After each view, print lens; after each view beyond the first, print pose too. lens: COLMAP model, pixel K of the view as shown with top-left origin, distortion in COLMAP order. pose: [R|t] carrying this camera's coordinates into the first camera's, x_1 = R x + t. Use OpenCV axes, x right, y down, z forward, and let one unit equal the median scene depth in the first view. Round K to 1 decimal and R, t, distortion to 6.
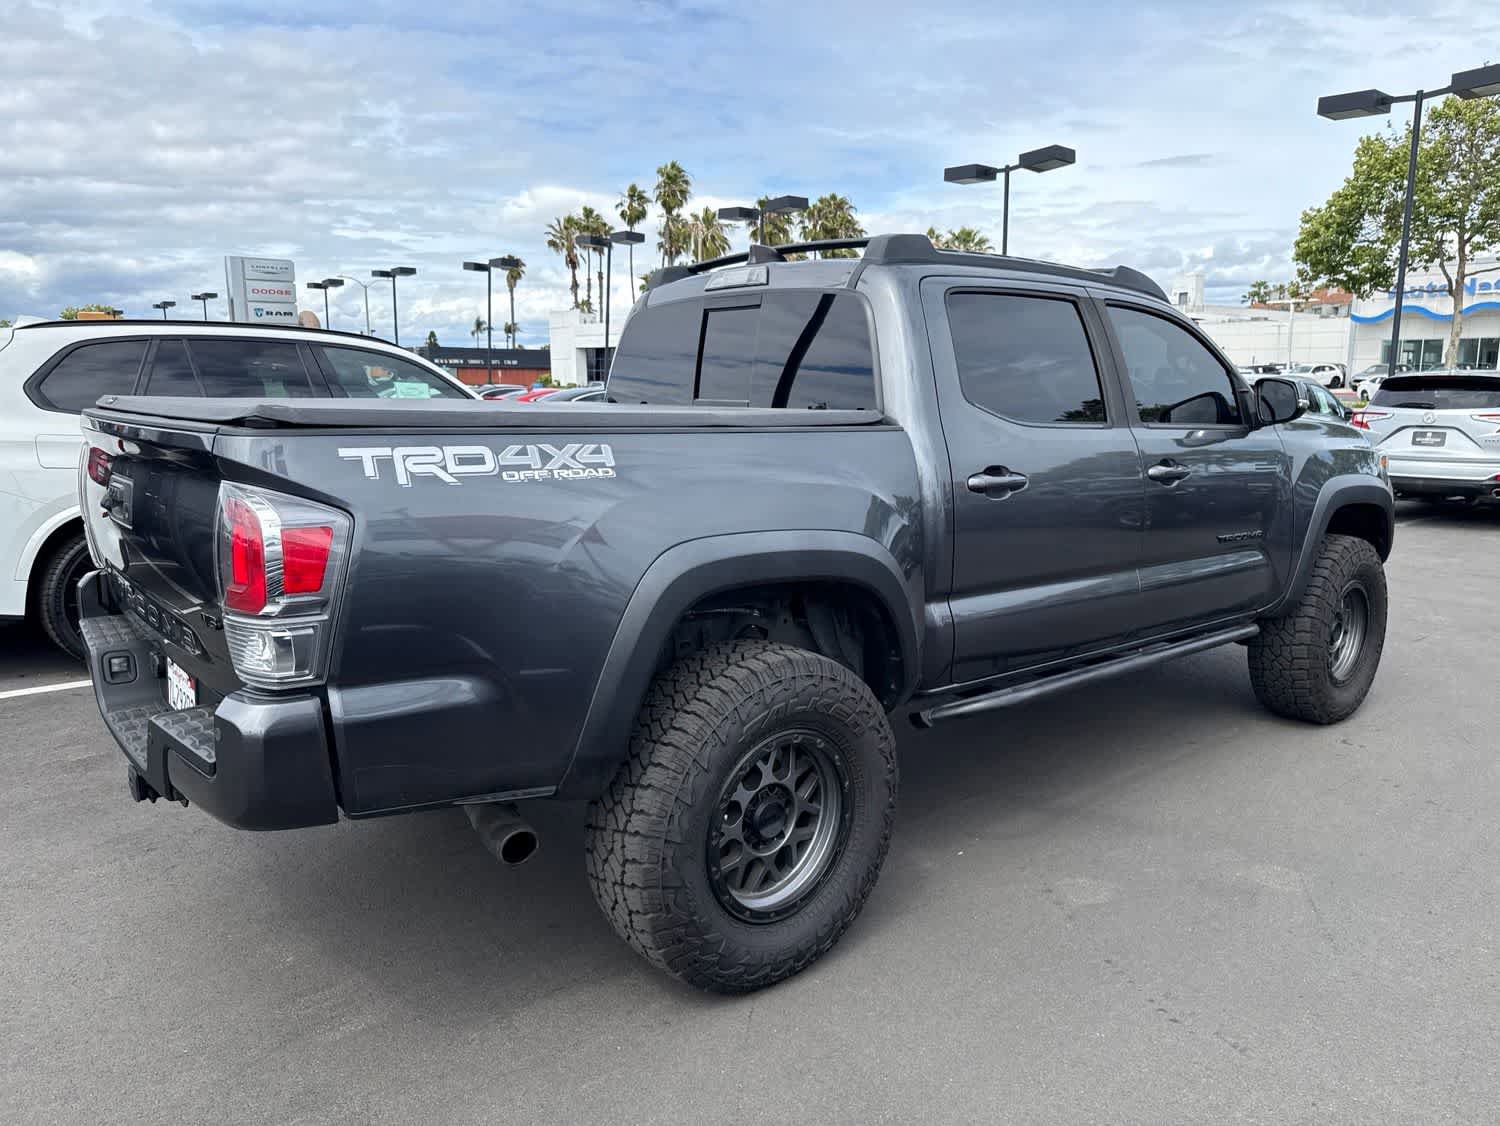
lens RADIAL K [[1075.6, 0, 760.2], [0, 1075.6, 538.2], [0, 0, 1]] dist [0.024949, -0.025619]
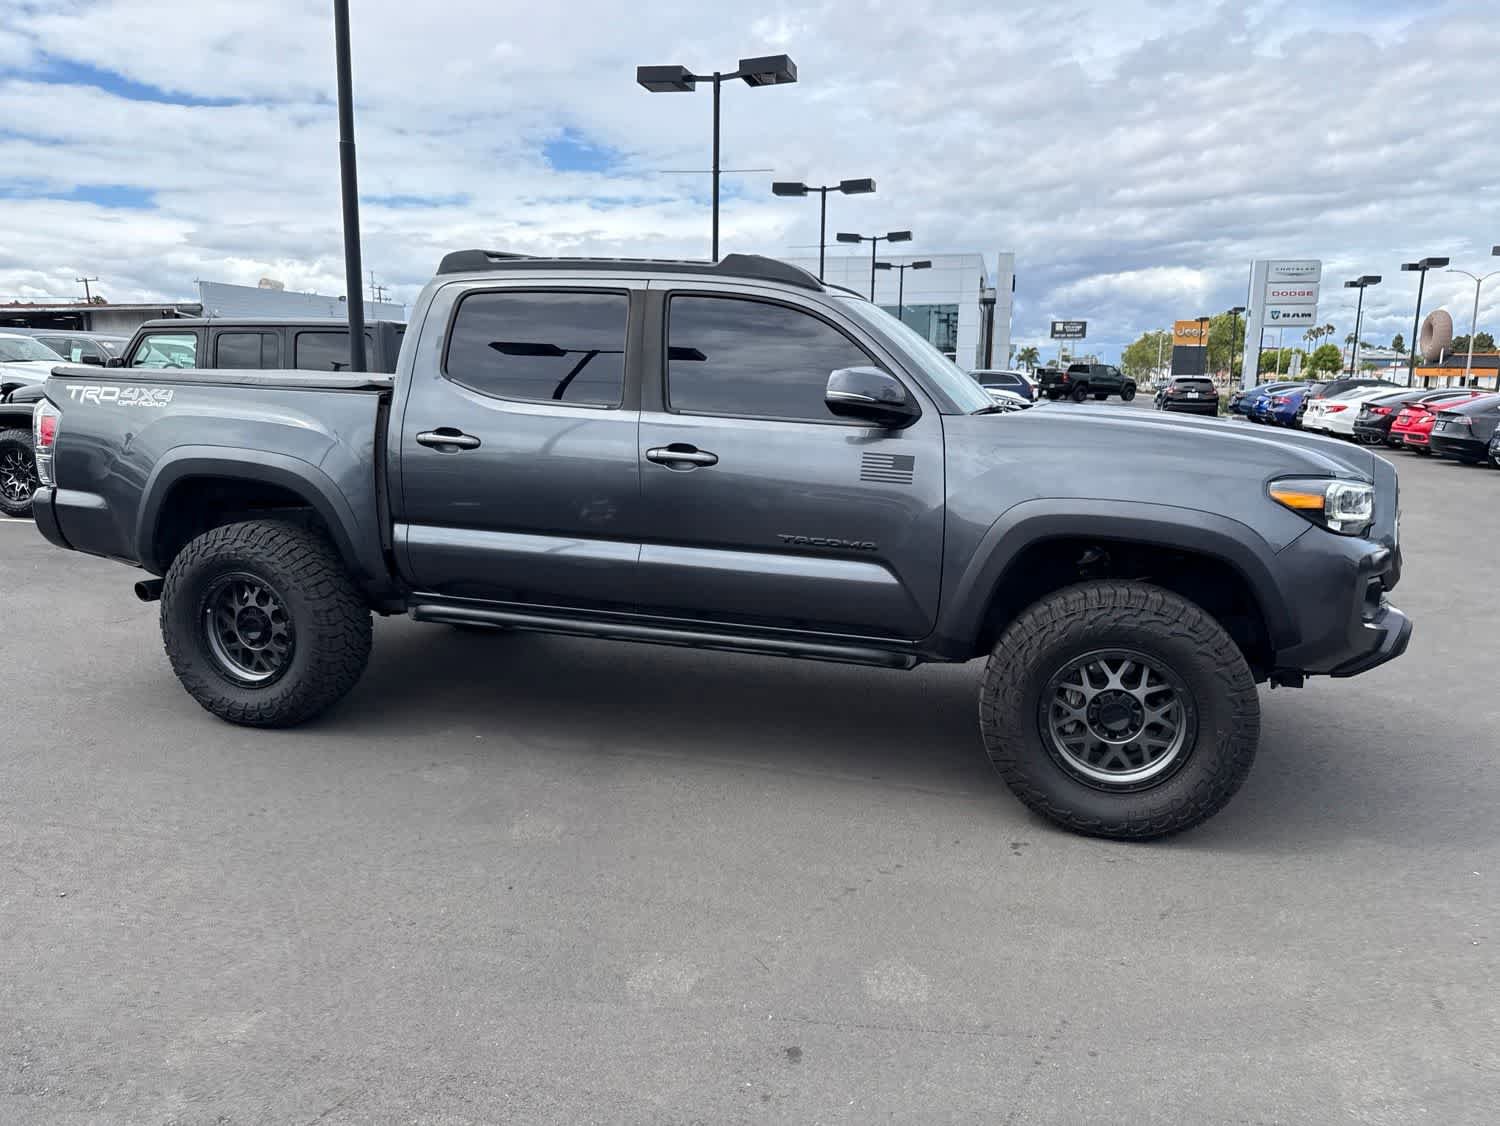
lens RADIAL K [[1077.7, 0, 762.0], [0, 1077.7, 544.6], [0, 0, 1]] dist [0.021948, -0.021098]
pose [[0.568258, 0.135929, -0.811545, 1.774454], [-0.134545, 0.988337, 0.071331, -0.083714], [0.811776, 0.068655, 0.579919, 0.674706]]
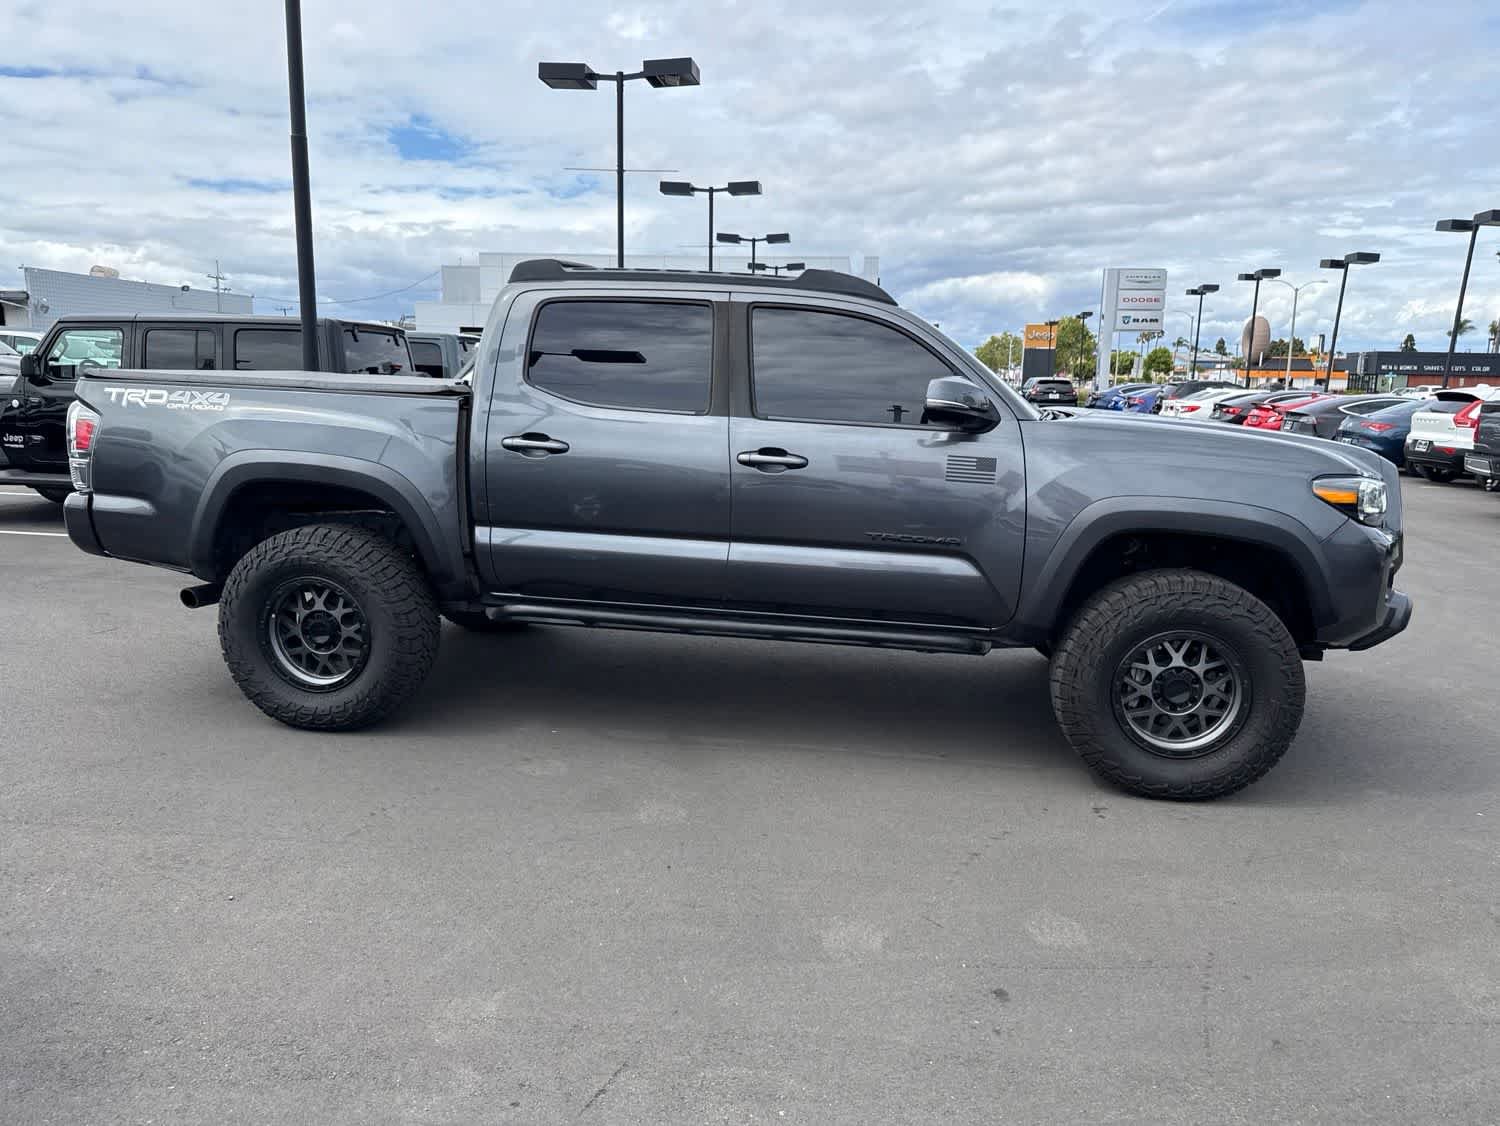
lens RADIAL K [[1077.7, 0, 762.0], [0, 1077.7, 544.6], [0, 0, 1]] dist [0.021948, -0.021098]
pose [[0.670514, 0.129350, -0.730534, 1.651422], [-0.129285, 0.989989, 0.056627, -0.048596], [0.730545, 0.056478, 0.680525, 0.373186]]
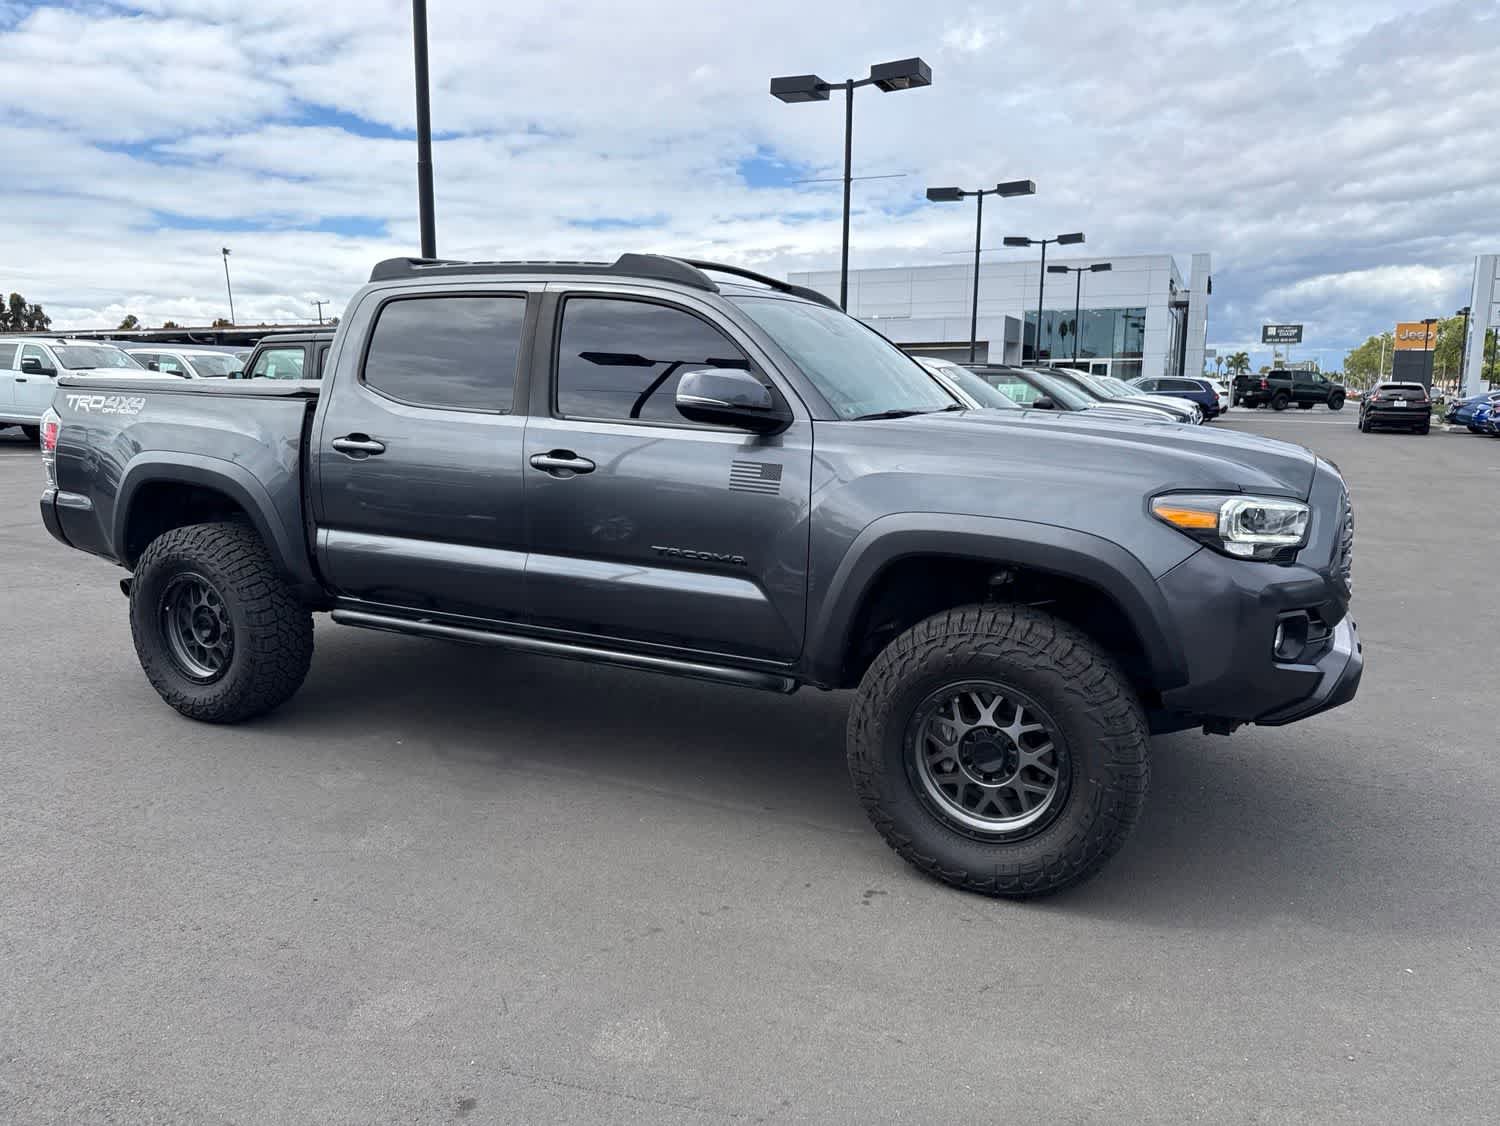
lens RADIAL K [[1075.6, 0, 760.2], [0, 1075.6, 538.2], [0, 0, 1]] dist [0.024949, -0.025619]
pose [[0.415420, 0.132416, -0.899940, 1.899513], [-0.140745, 0.986790, 0.080226, -0.134377], [0.898675, 0.093335, 0.428569, 1.053523]]
